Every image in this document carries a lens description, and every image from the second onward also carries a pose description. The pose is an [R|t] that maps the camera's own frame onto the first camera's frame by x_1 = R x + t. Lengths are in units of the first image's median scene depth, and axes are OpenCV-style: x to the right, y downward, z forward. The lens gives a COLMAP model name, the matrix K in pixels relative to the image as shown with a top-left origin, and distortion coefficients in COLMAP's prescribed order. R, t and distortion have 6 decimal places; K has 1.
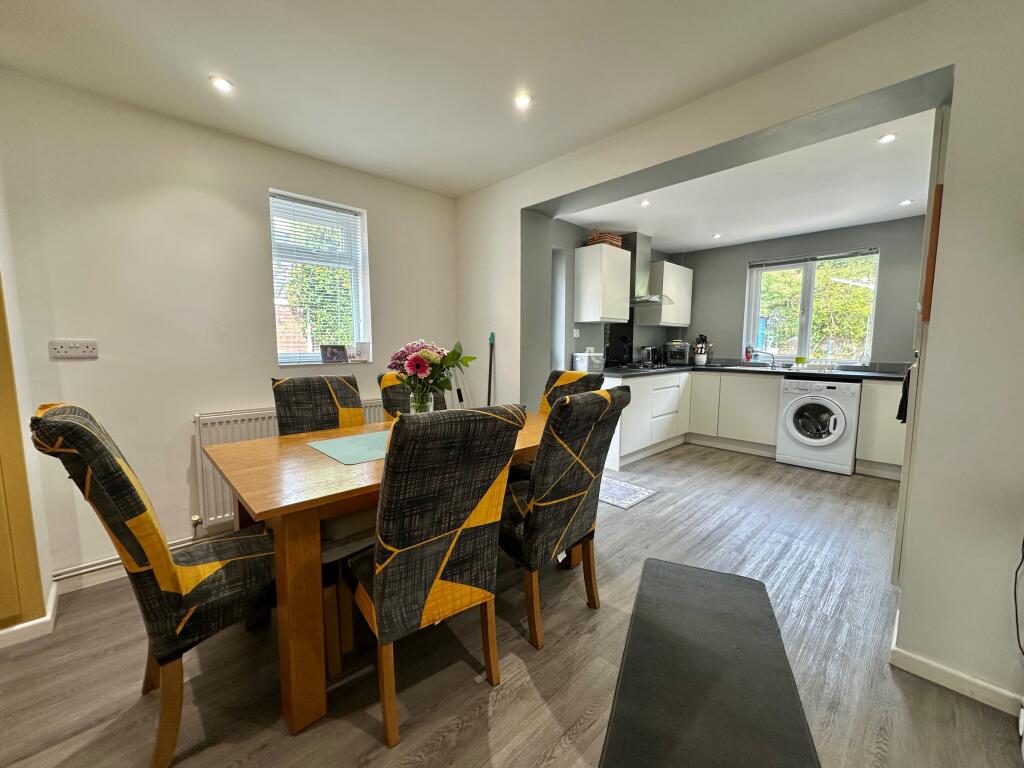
lens RADIAL K [[410.0, 0, 508.6], [0, 410.0, 385.8], [0, 0, 1]] dist [0.000146, -0.000051]
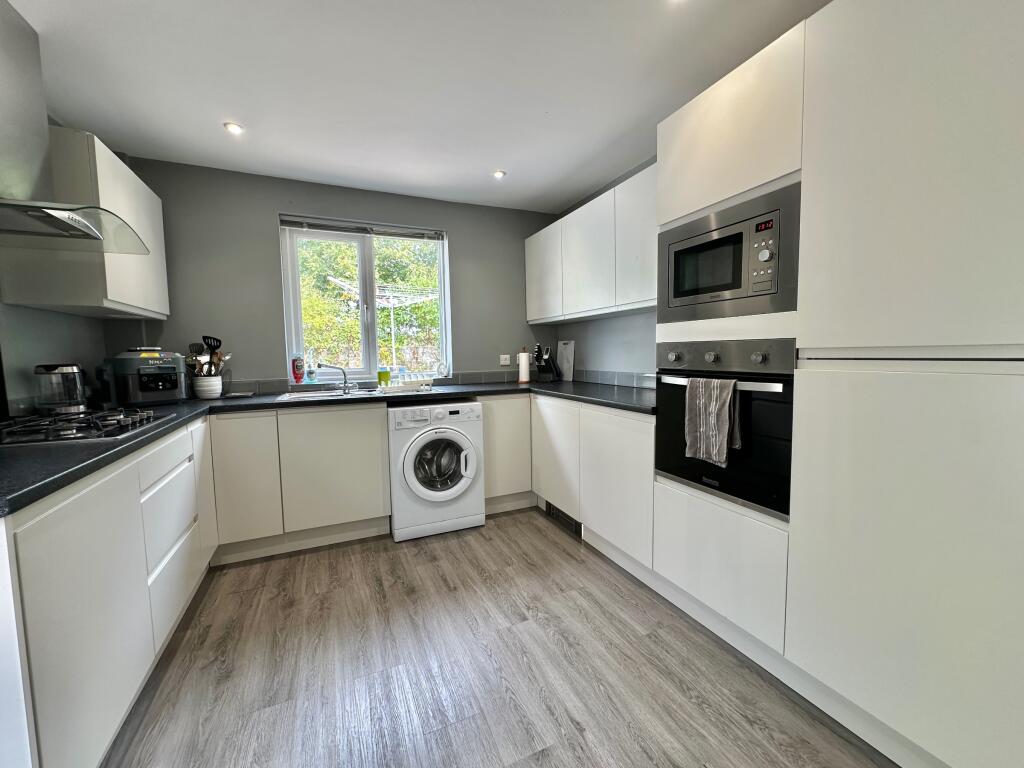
lens RADIAL K [[410.0, 0, 515.7], [0, 410.0, 385.2], [0, 0, 1]] dist [0.000146, -0.000051]
pose [[0.321565, -0.085411, 0.943028, 0.152957], [0.118339, 0.991740, 0.049471, -0.059541], [-0.939464, 0.095689, 0.329016, 0.620357]]
